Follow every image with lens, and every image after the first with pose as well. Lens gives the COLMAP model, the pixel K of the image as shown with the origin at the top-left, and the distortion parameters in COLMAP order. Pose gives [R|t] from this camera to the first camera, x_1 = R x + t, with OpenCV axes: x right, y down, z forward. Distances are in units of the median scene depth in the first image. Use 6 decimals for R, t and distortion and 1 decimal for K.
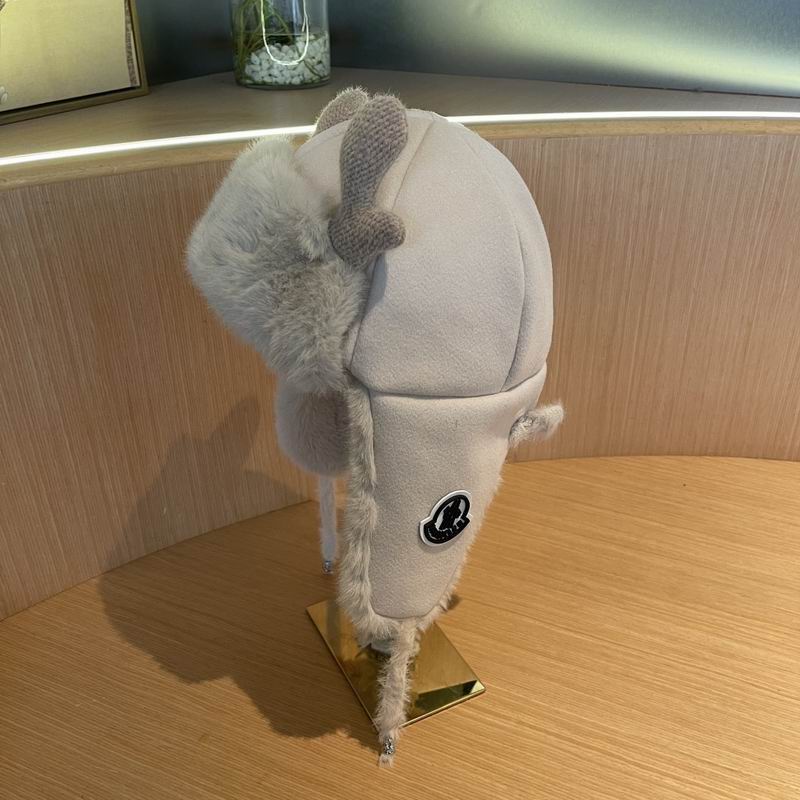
lens RADIAL K [[820.7, 0, 398.9], [0, 820.7, 408.4], [0, 0, 1]] dist [0.021832, 0.000000]
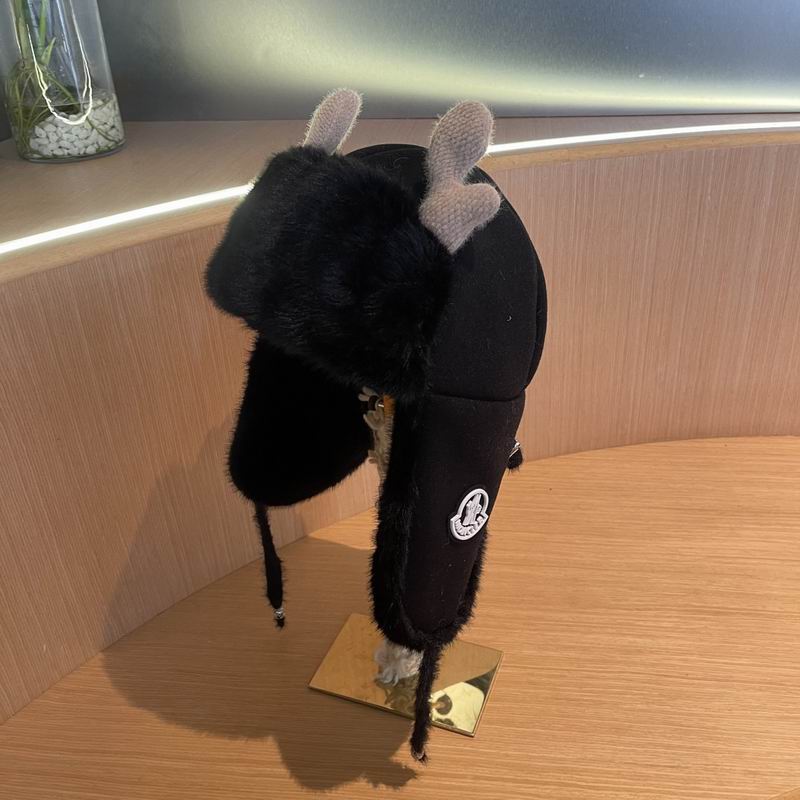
lens RADIAL K [[820.7, 0, 399.7], [0, 820.7, 398.1], [0, 0, 1]] dist [0.021832, 0.000000]
pose [[0.953438, -0.184500, 0.238570, -0.078477], [0.184321, 0.982591, 0.023262, -0.094526], [-0.238709, 0.021795, 0.970847, 0.020917]]
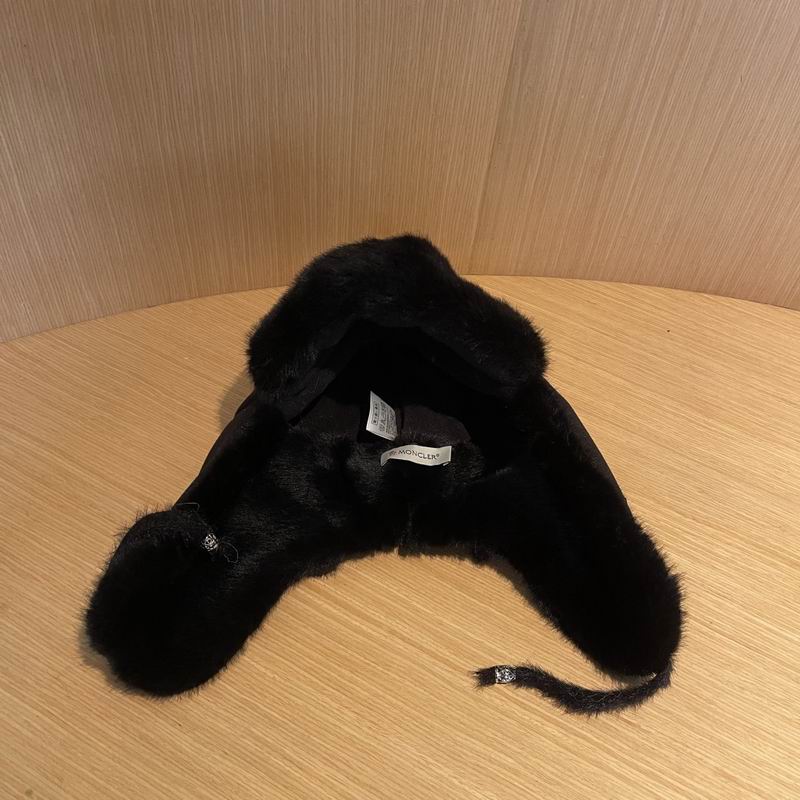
lens RADIAL K [[820.7, 0, 402.5], [0, 820.7, 407.4], [0, 0, 1]] dist [0.021832, 0.000000]
pose [[0.992592, 0.119383, 0.022539, 0.089342], [-0.120158, 0.937234, 0.327344, -0.080121], [0.017955, -0.327627, 0.944637, 0.235529]]
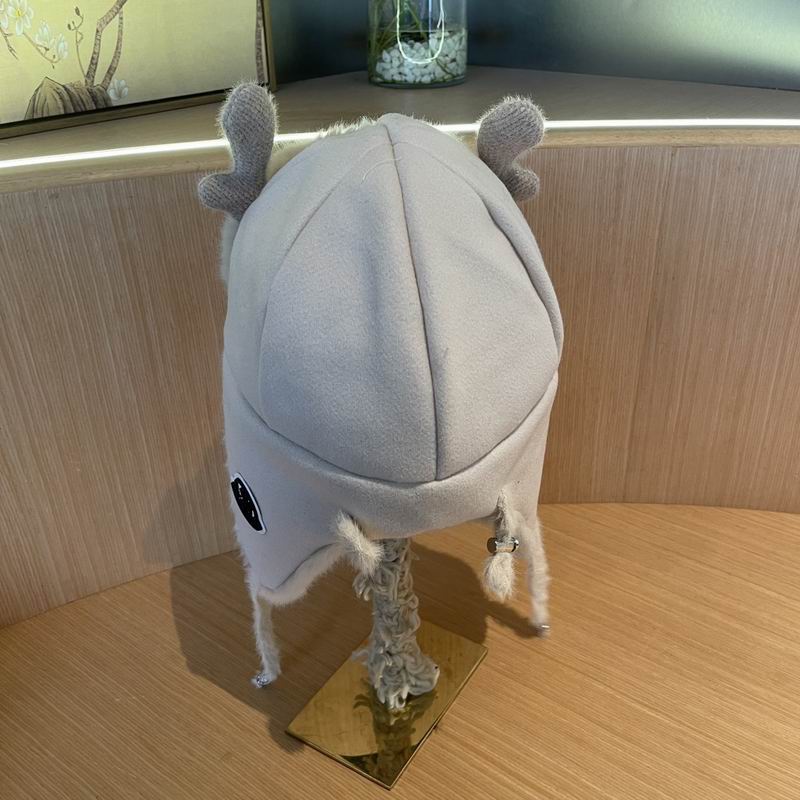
lens RADIAL K [[820.7, 0, 404.9], [0, 820.7, 407.1], [0, 0, 1]] dist [0.021832, 0.000000]
pose [[0.974838, 0.094762, -0.201769, 0.095675], [-0.095204, 0.995429, 0.007538, -0.027343], [0.201561, 0.011861, 0.979404, 0.072037]]
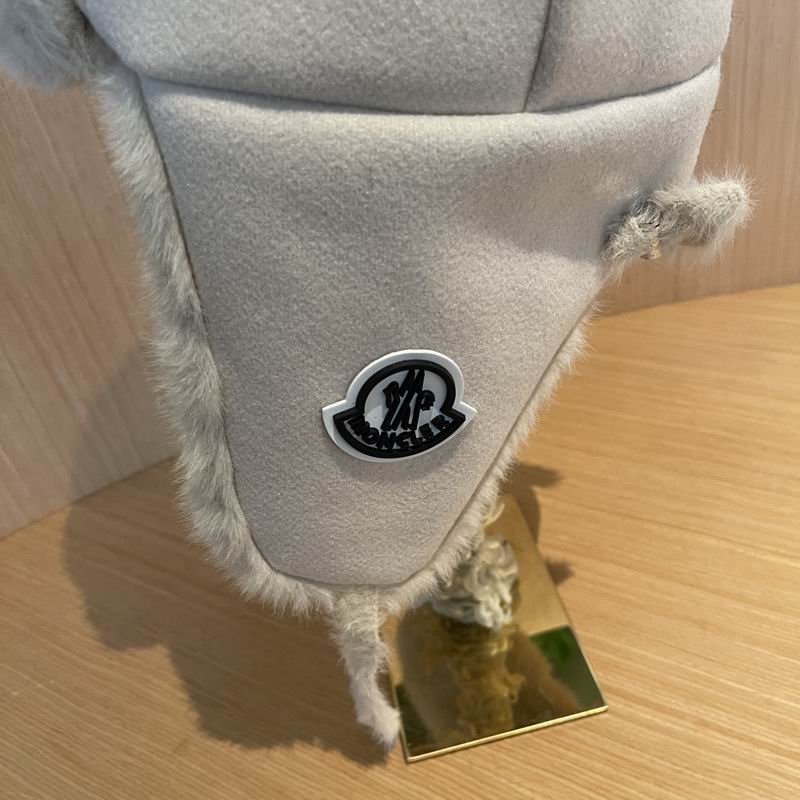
lens RADIAL K [[820.7, 0, 405.8], [0, 820.7, 415.9], [0, 0, 1]] dist [0.021832, 0.000000]
pose [[0.980609, -0.066912, -0.184200, 0.052200], [0.090099, 0.988613, 0.120529, 0.066727], [0.174038, -0.134788, 0.975471, 0.346599]]
